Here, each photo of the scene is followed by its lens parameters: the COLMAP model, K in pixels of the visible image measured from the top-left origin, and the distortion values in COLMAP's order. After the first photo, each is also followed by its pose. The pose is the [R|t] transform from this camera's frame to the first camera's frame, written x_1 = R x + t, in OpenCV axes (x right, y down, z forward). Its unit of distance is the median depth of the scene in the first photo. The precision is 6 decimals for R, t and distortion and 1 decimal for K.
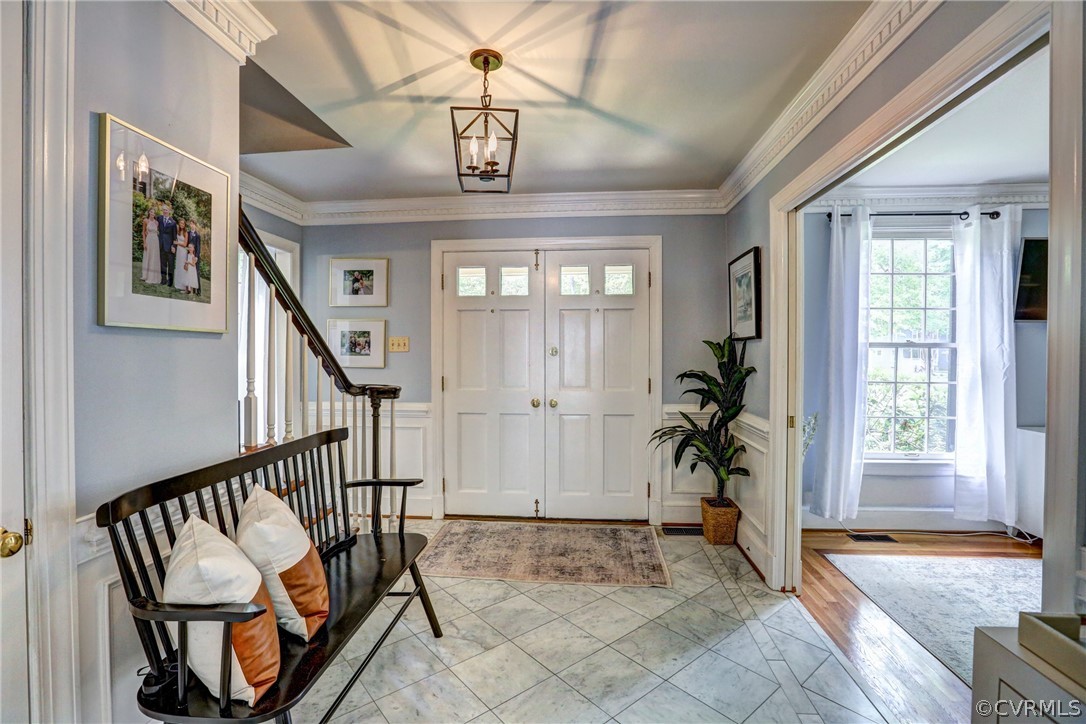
lens RADIAL K [[494.2, 0, 543.7], [0, 494.2, 360.3], [0, 0, 1]] dist [-0.031472, 0.005731]
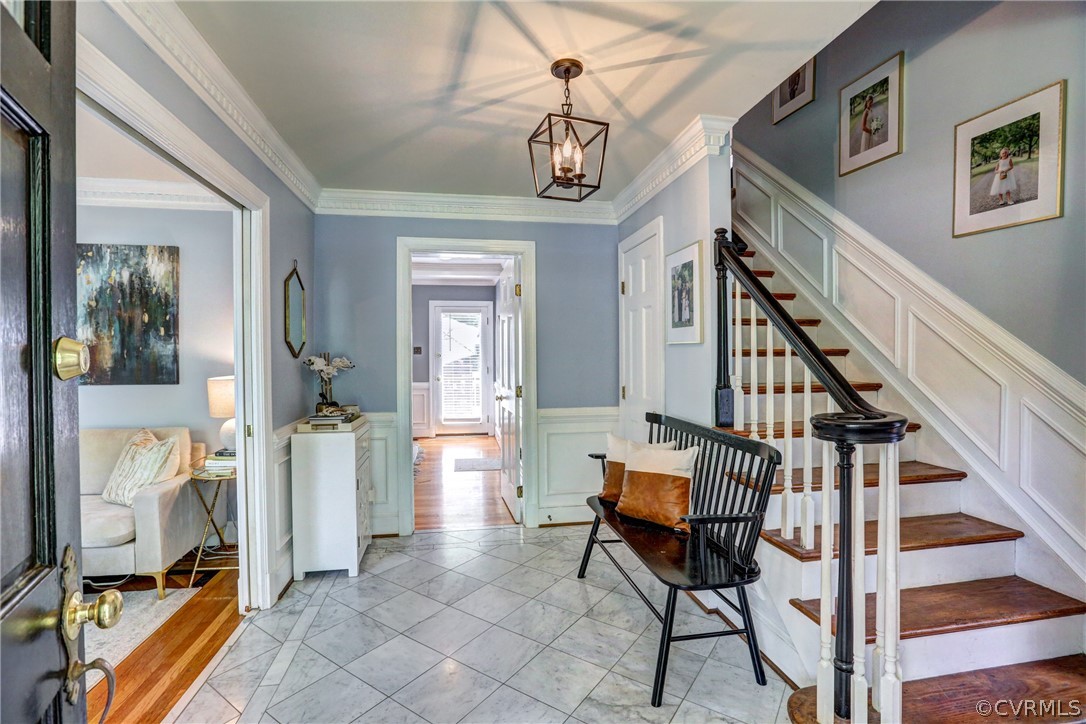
lens RADIAL K [[494.2, 0, 546.9], [0, 494.2, 358.8], [0, 0, 1]] dist [-0.031472, 0.005731]
pose [[-0.962073, 0.005925, -0.272729, 0.139109], [-0.000043, 0.999761, 0.021869, -0.021843], [0.272793, 0.021051, -0.961842, 1.345629]]
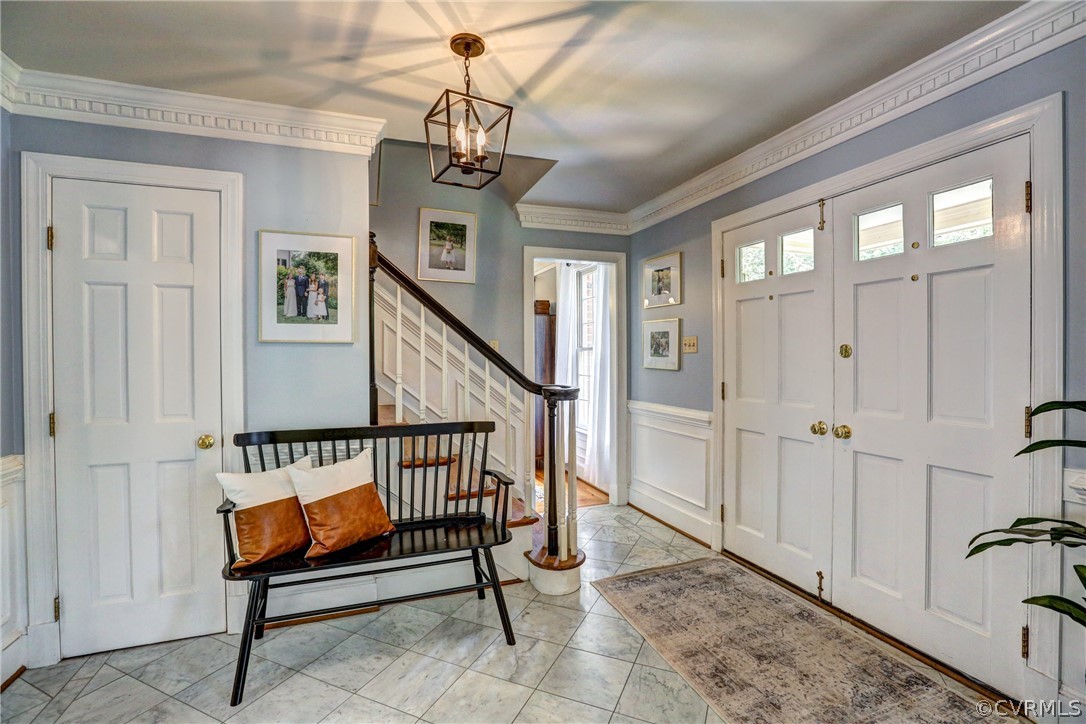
lens RADIAL K [[494.2, 0, 546.2], [0, 494.2, 359.6], [0, 0, 1]] dist [-0.031472, 0.005731]
pose [[0.440994, 0.007667, -0.897477, 0.543824], [-0.007283, 0.999961, 0.004964, -0.009258], [0.897480, 0.004347, 0.441033, 0.490882]]
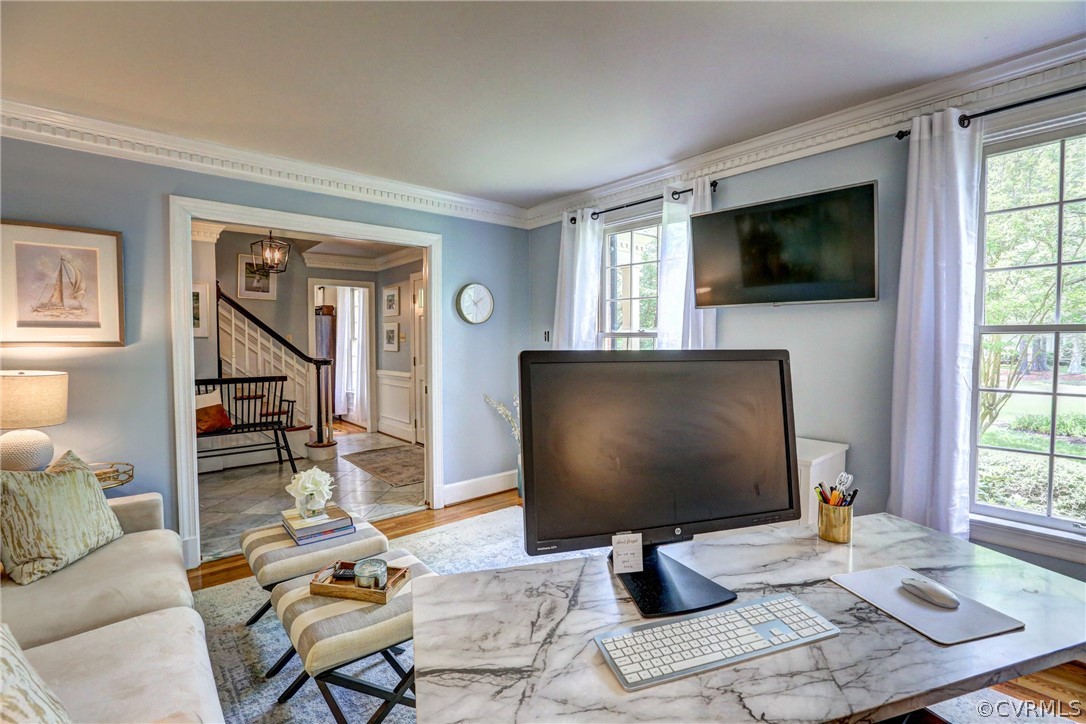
lens RADIAL K [[494.2, 0, 536.2], [0, 494.2, 357.3], [0, 0, 1]] dist [-0.031472, 0.005731]
pose [[0.715872, 0.020915, -0.697918, 1.632762], [-0.006688, 0.999711, 0.023099, -0.008143], [0.698199, -0.011868, 0.715805, 0.146521]]
